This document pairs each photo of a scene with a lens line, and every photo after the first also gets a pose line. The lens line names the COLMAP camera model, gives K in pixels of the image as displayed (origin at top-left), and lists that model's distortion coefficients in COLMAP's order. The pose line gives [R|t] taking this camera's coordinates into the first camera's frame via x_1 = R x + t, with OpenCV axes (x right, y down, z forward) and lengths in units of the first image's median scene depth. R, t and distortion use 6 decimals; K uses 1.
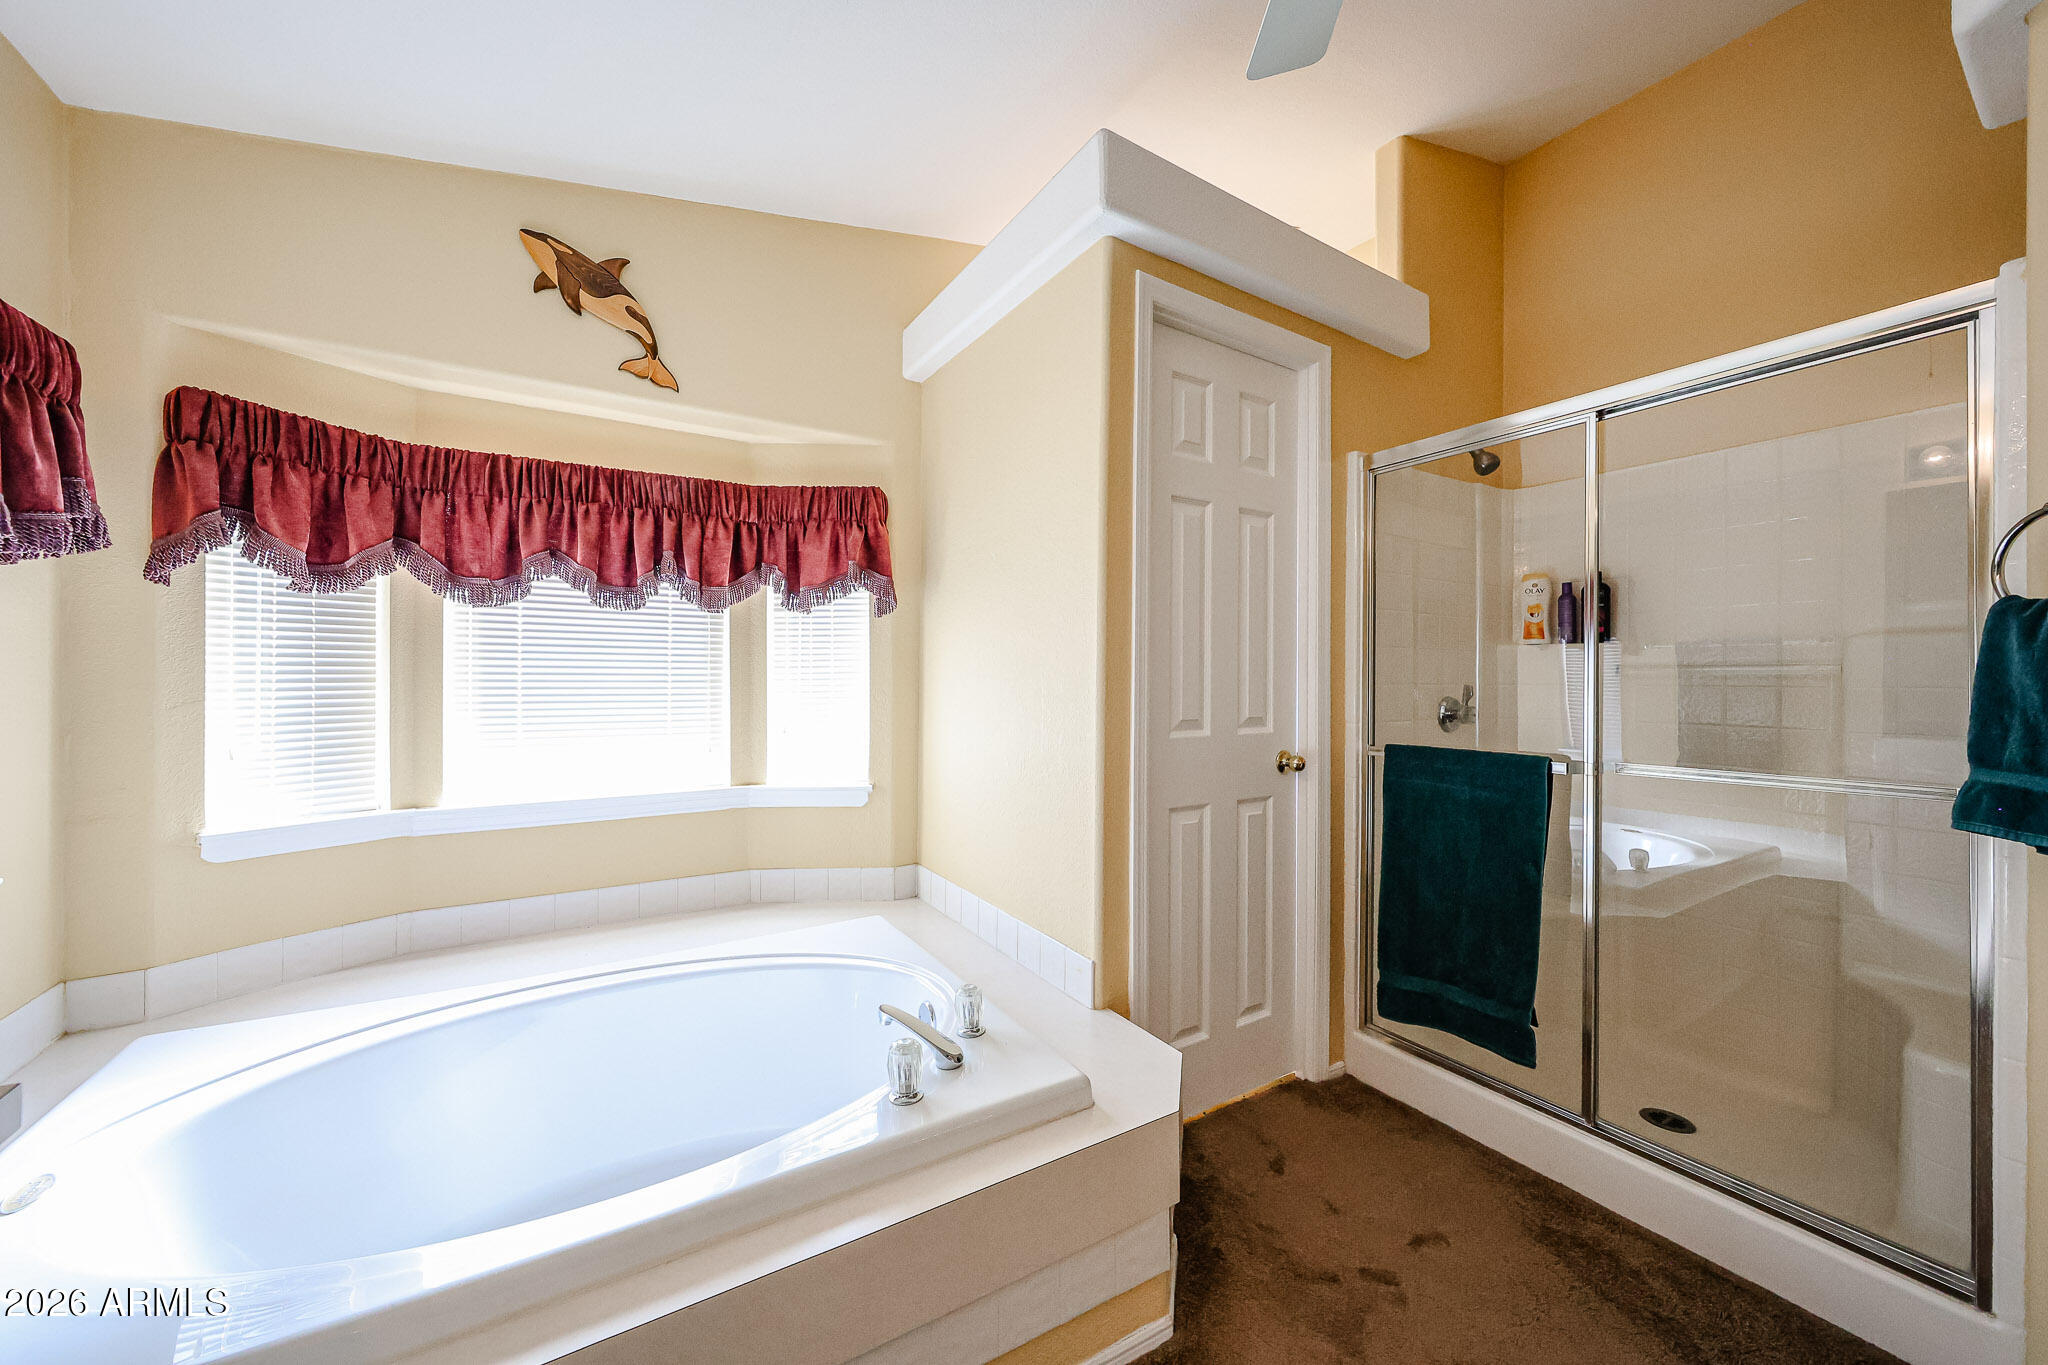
lens RADIAL K [[744.7, 0, 1022.0], [0, 744.7, 677.0], [0, 0, 1]] dist [0.000703, -0.000041]
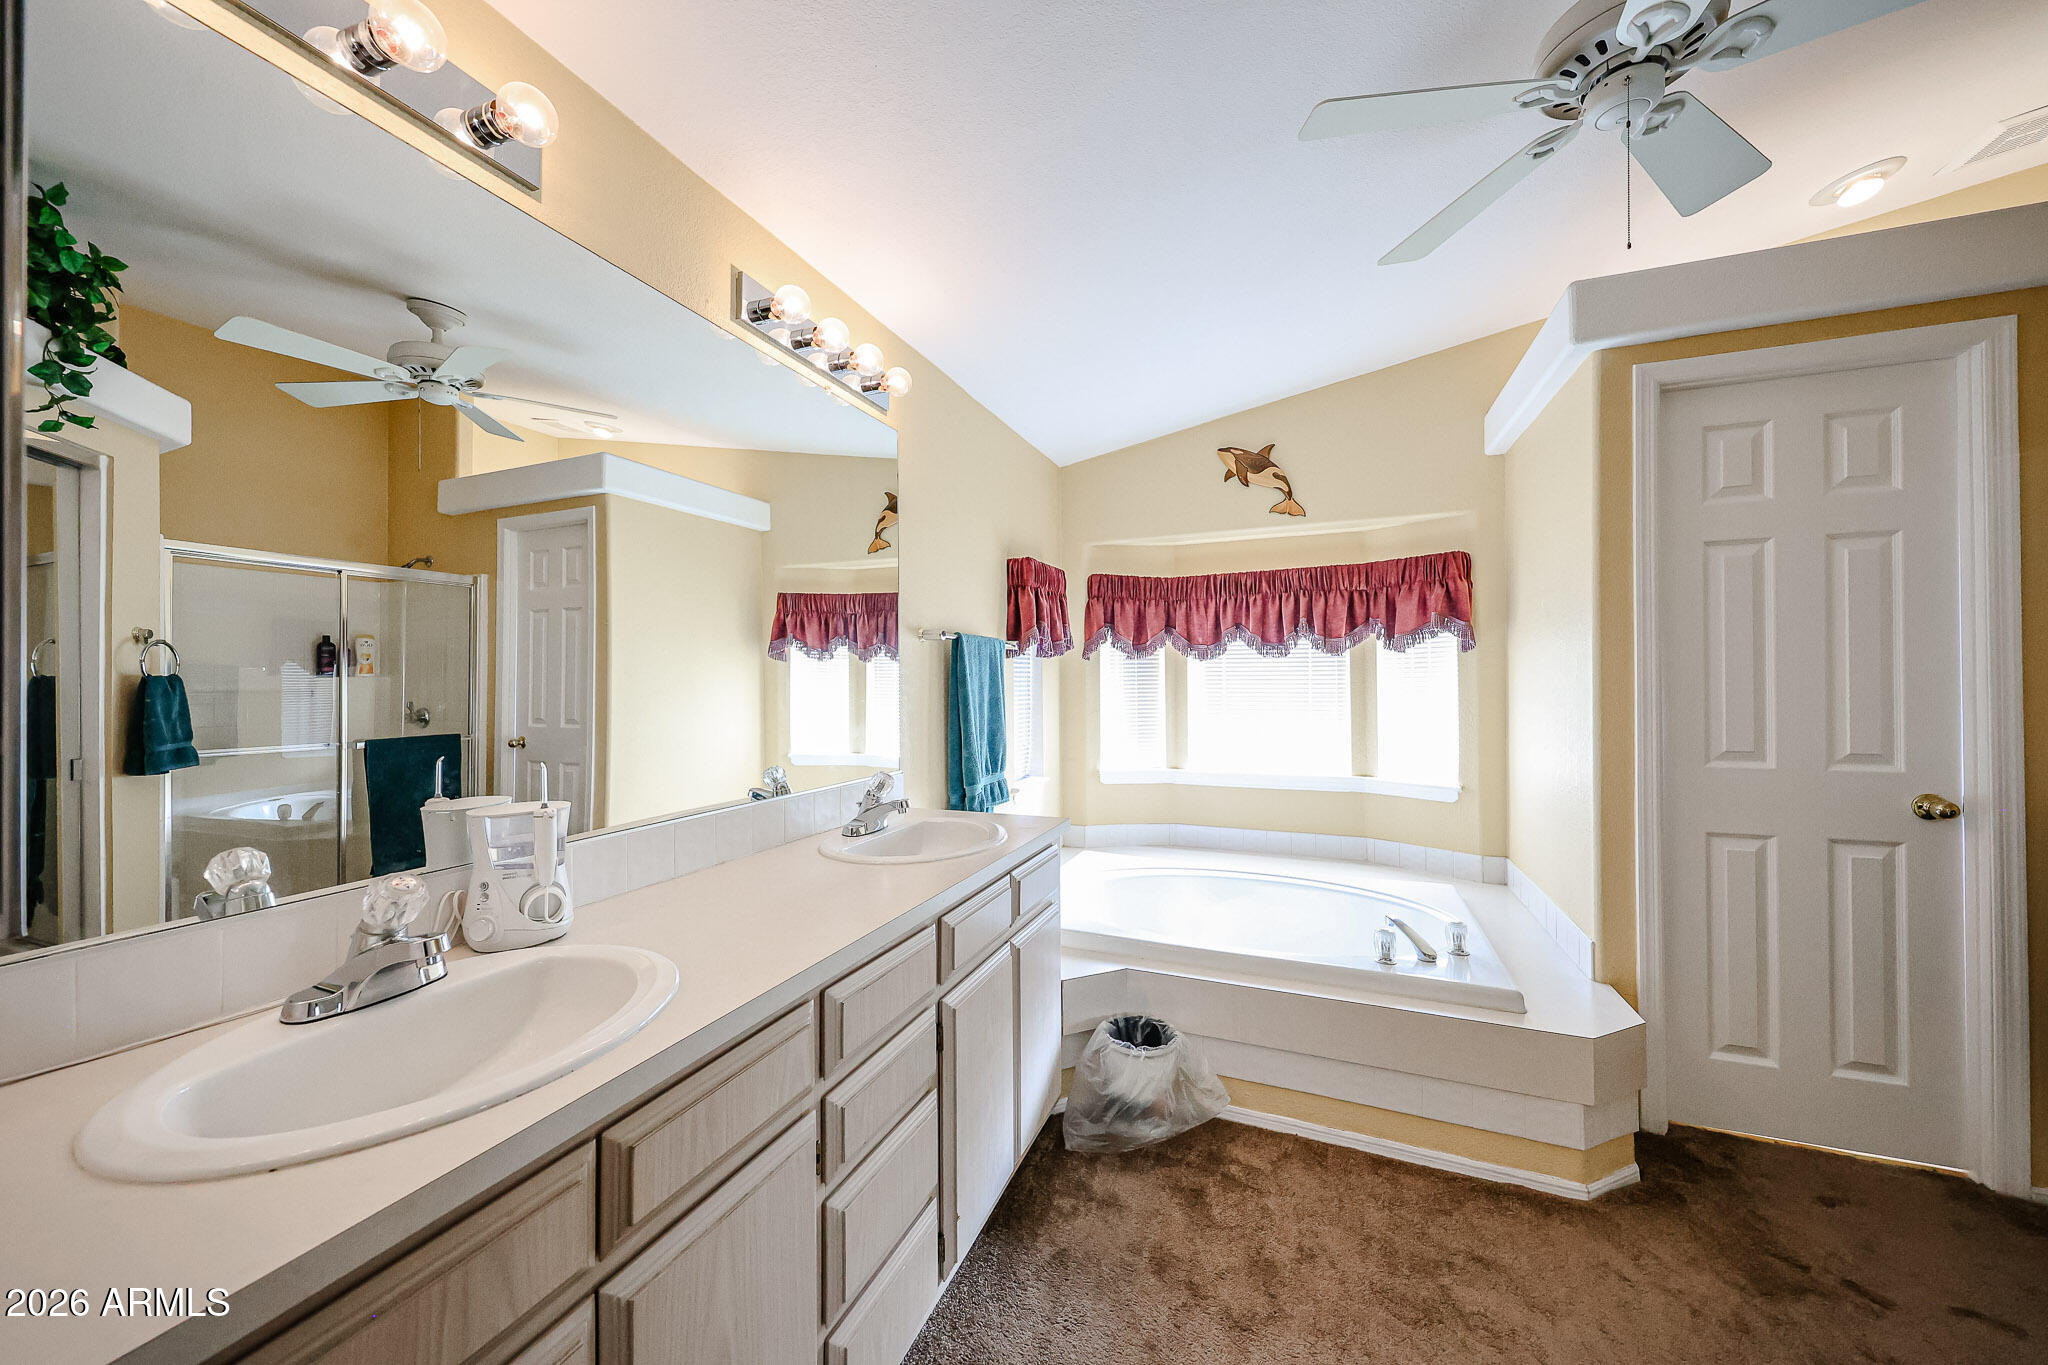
lens RADIAL K [[744.7, 0, 1022.0], [0, 744.7, 677.0], [0, 0, 1]] dist [0.000703, -0.000041]
pose [[0.594743, -0.009123, -0.803864, 0.439695], [0.008350, 0.999952, -0.005170, -0.046028], [0.803873, -0.003638, 0.594790, -0.405370]]
